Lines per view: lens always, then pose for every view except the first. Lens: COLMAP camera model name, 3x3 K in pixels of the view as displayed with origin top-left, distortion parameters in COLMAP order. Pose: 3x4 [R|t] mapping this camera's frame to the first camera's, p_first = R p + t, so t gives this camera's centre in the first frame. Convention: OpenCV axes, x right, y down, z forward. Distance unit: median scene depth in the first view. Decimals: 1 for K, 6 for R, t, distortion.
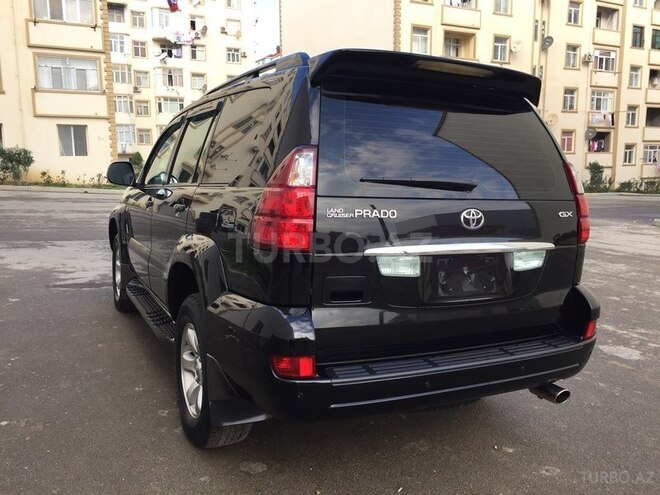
lens RADIAL K [[557.9, 0, 329.1], [0, 557.9, 245.8], [0, 0, 1]] dist [0.011813, -0.014840]
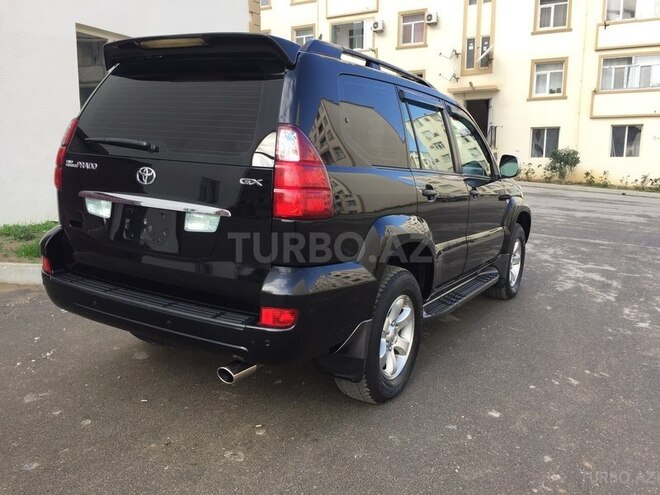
lens RADIAL K [[557.9, 0, 329.4], [0, 557.9, 249.1], [0, 0, 1]] dist [0.011813, -0.014840]
pose [[0.538524, 0.135451, -0.831652, 0.105405], [-0.136475, 0.987984, 0.072540, -0.002525], [0.831485, 0.074436, 0.550539, 0.051484]]
